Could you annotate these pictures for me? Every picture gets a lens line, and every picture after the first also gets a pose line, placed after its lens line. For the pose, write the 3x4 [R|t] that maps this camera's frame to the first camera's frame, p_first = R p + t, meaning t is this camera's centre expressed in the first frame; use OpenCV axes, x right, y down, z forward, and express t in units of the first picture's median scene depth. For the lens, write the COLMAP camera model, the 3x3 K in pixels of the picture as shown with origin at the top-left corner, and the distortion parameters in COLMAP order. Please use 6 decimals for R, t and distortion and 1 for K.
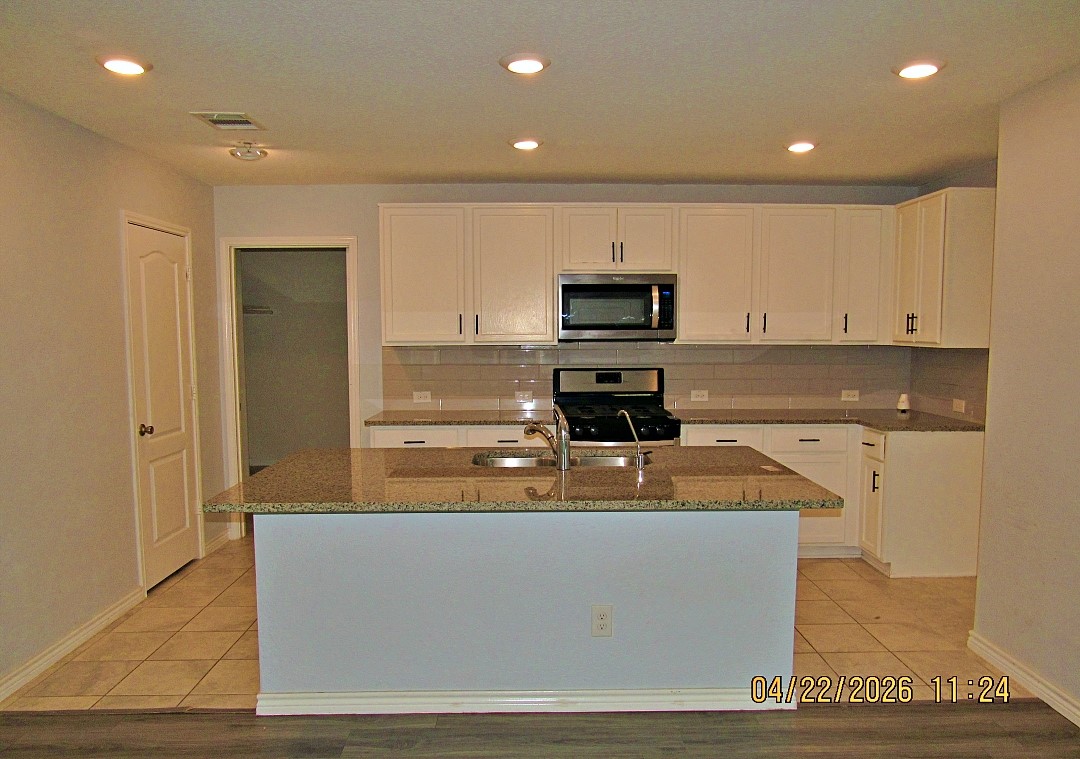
lens RADIAL K [[784.5, 0, 546.0], [0, 784.5, 377.2], [0, 0, 1]] dist [-0.008748, -0.005722]
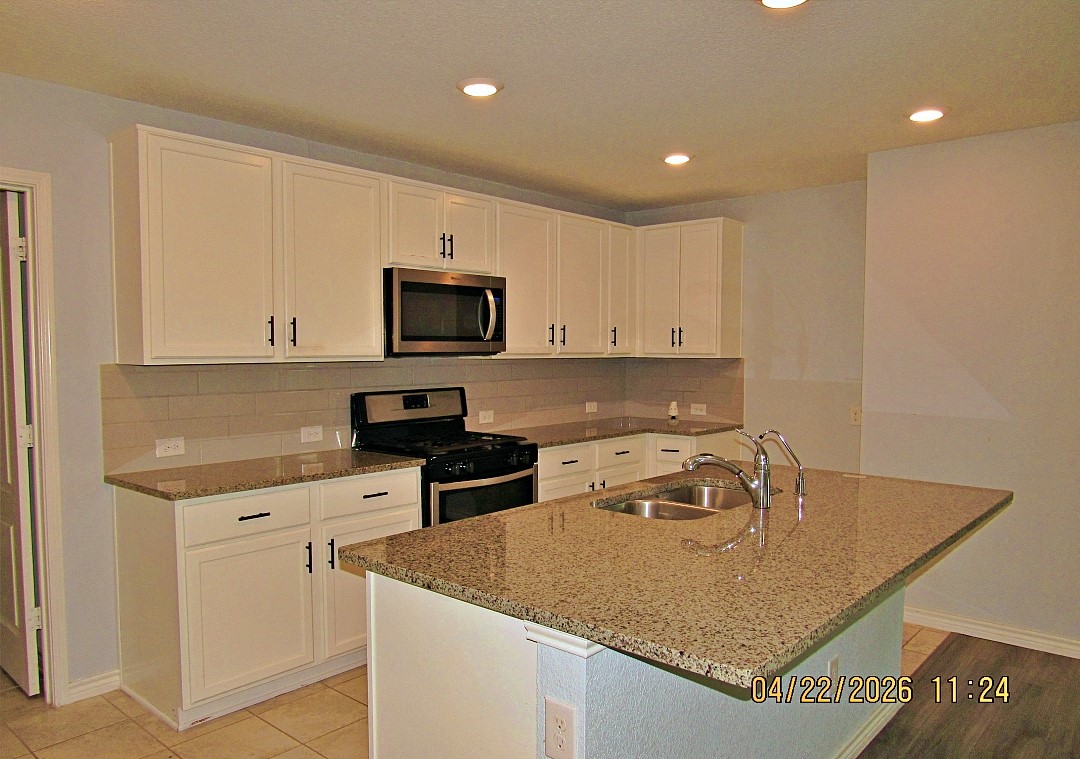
lens RADIAL K [[784.5, 0, 542.7], [0, 784.5, 386.9], [0, 0, 1]] dist [-0.008748, -0.005722]
pose [[0.668877, -0.036342, 0.742484, -0.449230], [0.045056, 0.998950, 0.008306, -0.015609], [-0.742006, 0.027898, 0.669812, 0.384438]]
